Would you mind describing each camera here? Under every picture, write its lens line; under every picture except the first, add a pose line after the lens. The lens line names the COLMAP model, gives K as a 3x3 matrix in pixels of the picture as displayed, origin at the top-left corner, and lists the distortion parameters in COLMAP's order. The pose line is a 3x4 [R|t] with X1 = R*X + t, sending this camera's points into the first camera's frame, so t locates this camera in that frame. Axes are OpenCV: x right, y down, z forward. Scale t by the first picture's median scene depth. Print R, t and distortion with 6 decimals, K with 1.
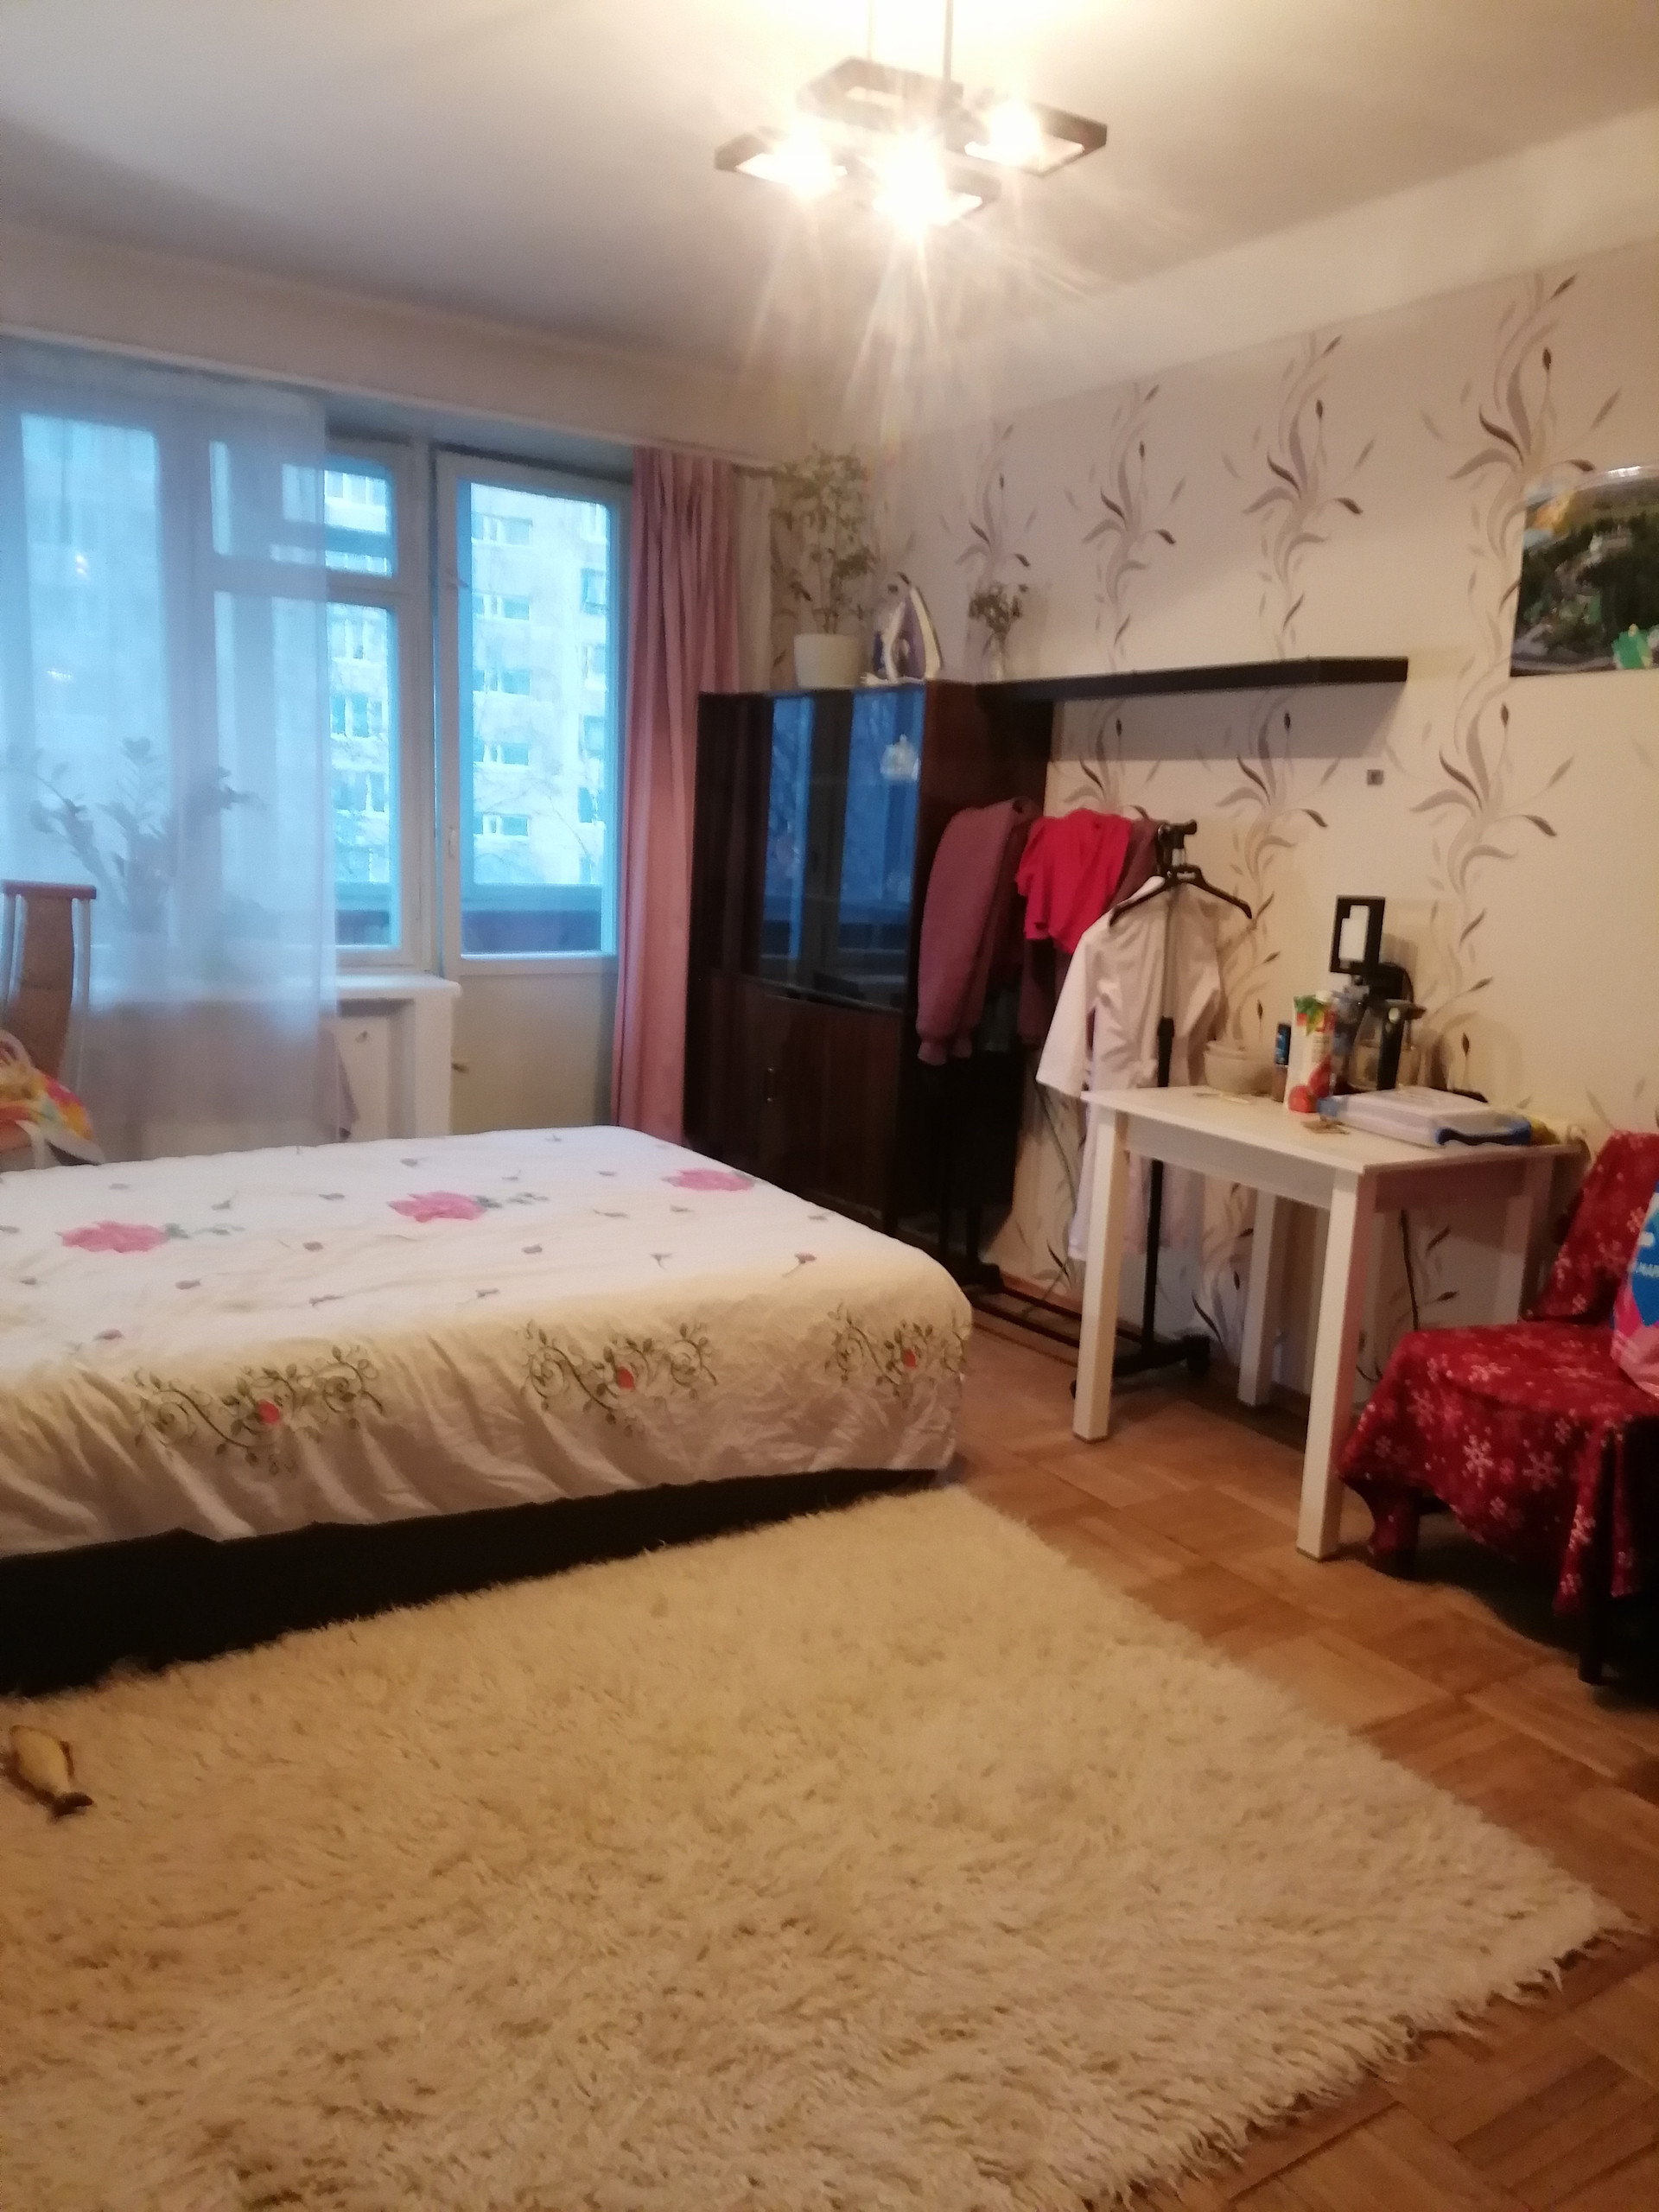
lens RADIAL K [[1607.8, 0, 803.4], [0, 1607.8, 1103.2], [0, 0, 1]] dist [0.100479, -0.122692]
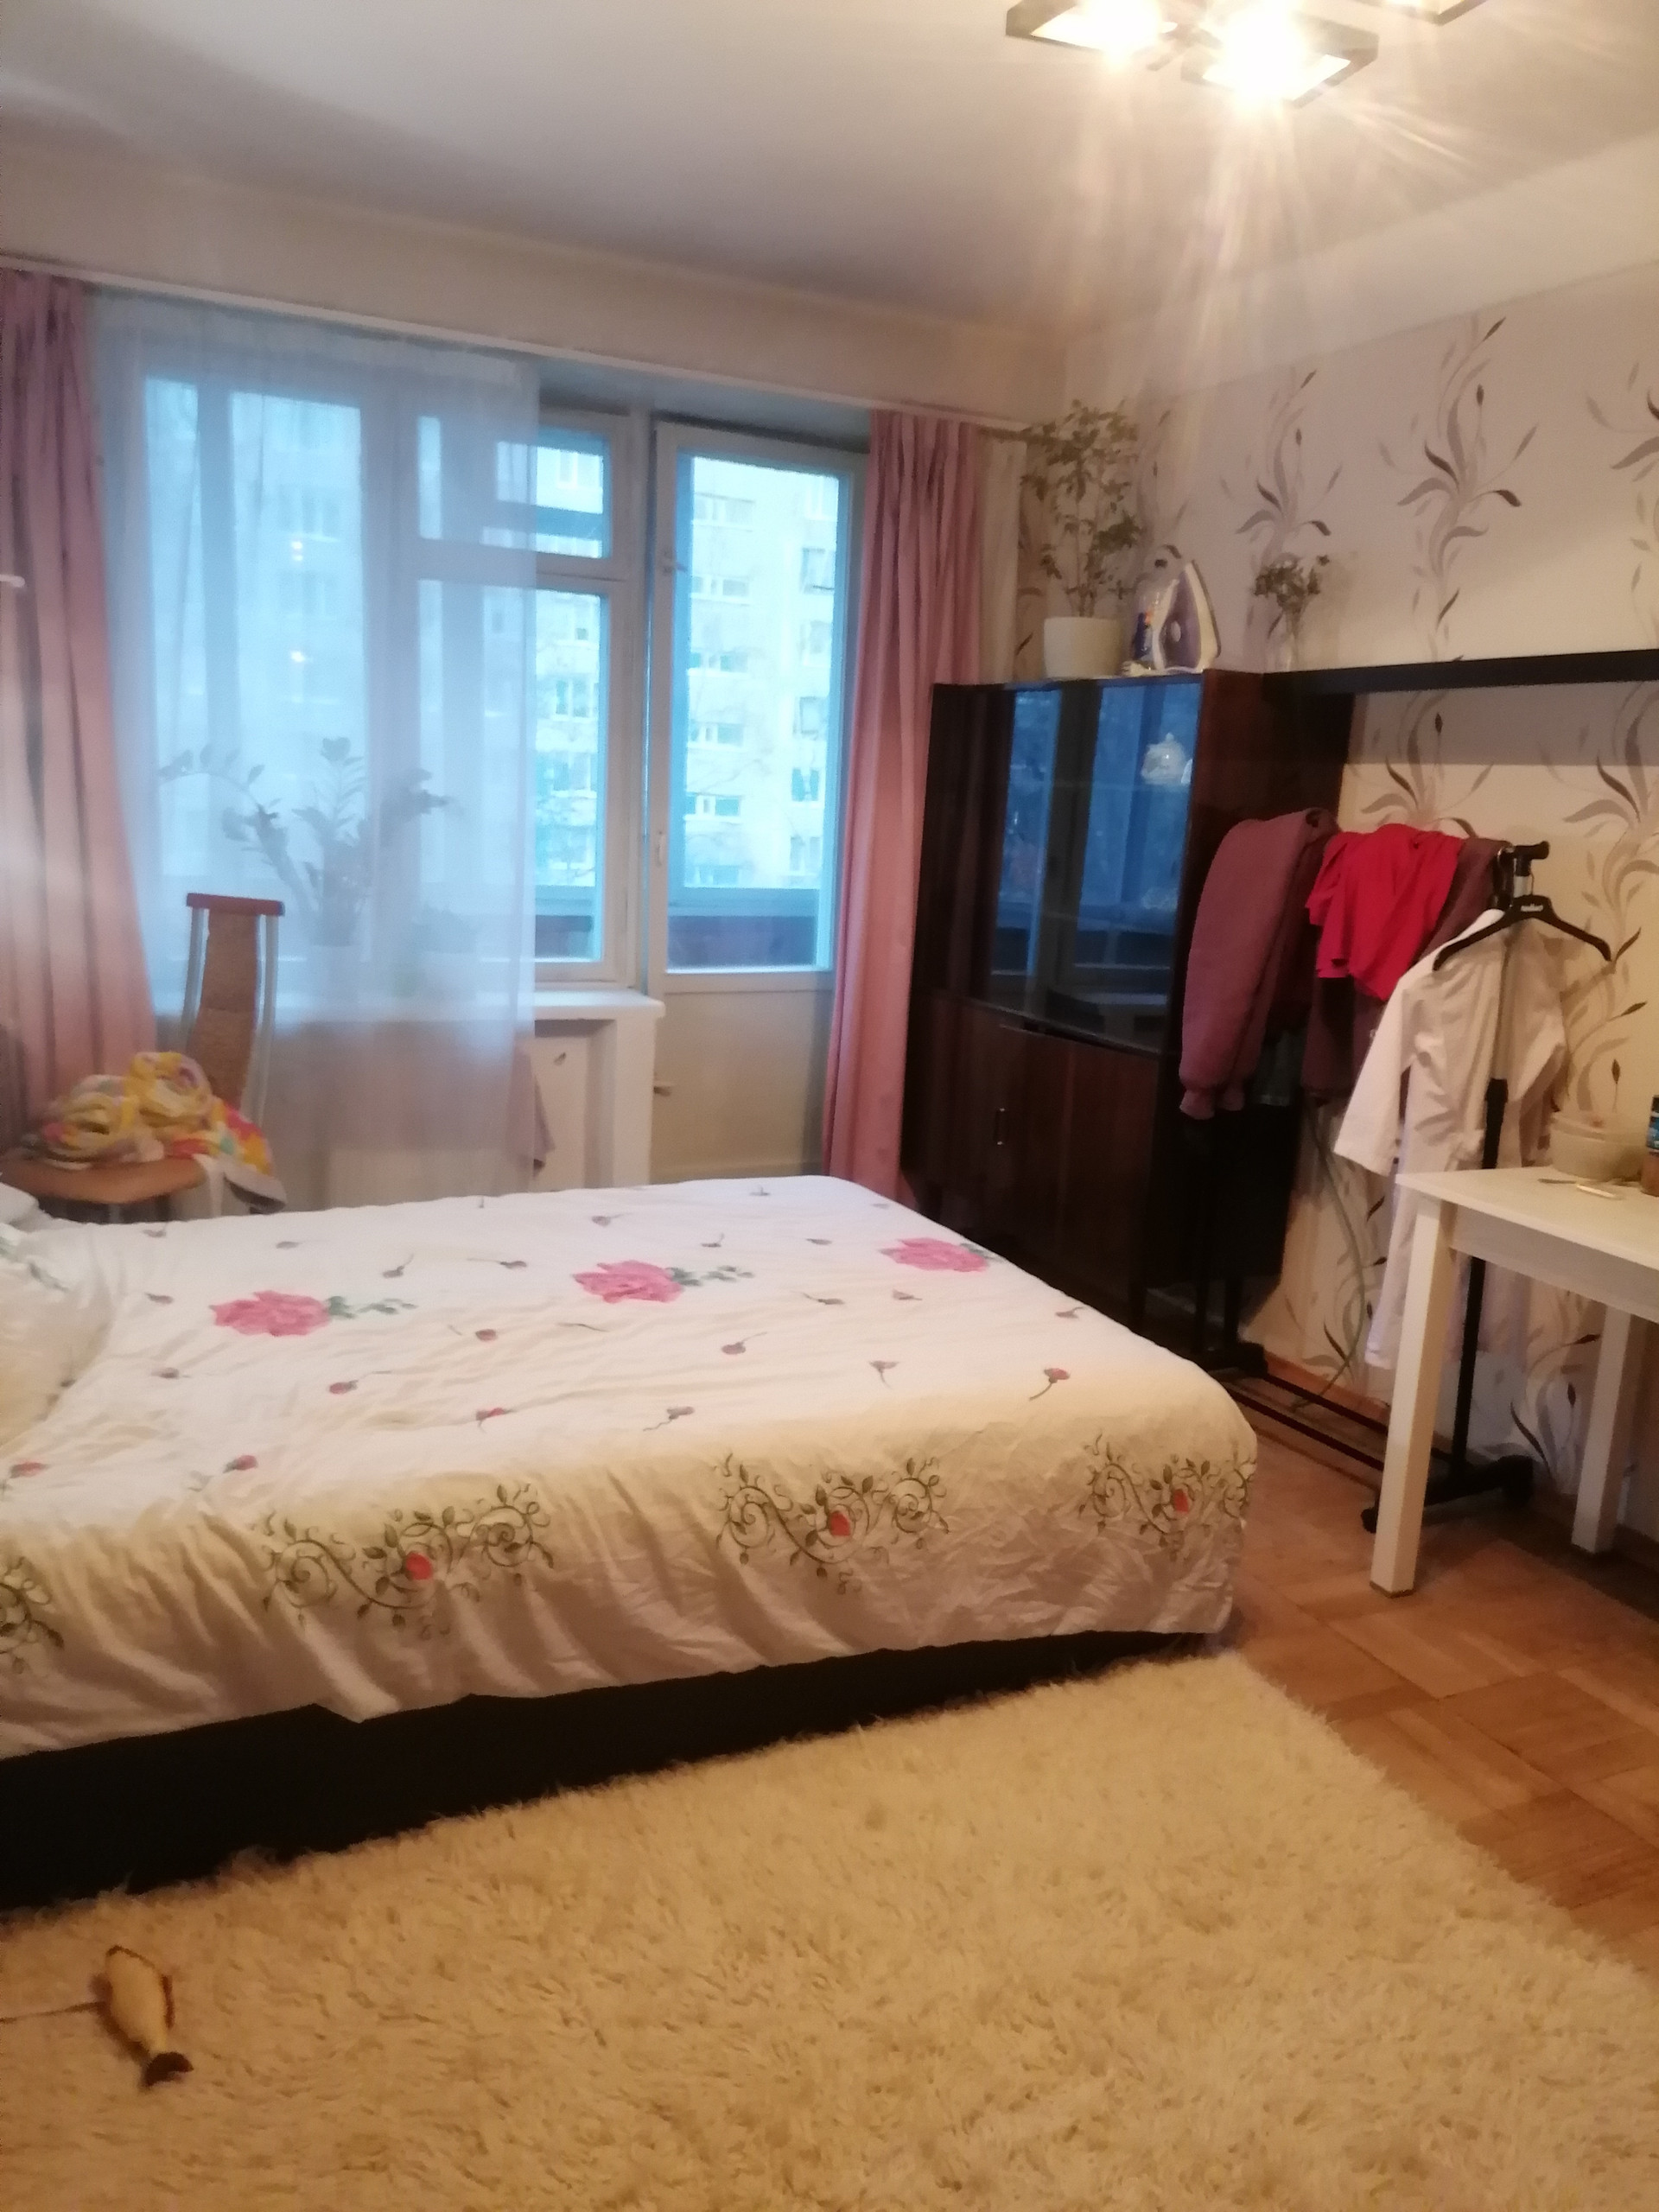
lens RADIAL K [[1607.8, 0, 803.4], [0, 1607.8, 1103.2], [0, 0, 1]] dist [0.100479, -0.122692]
pose [[0.991869, 0.029480, -0.123800, -0.027825], [-0.027872, 0.999503, 0.014705, -0.050430], [0.124172, -0.011135, 0.992198, 0.152150]]
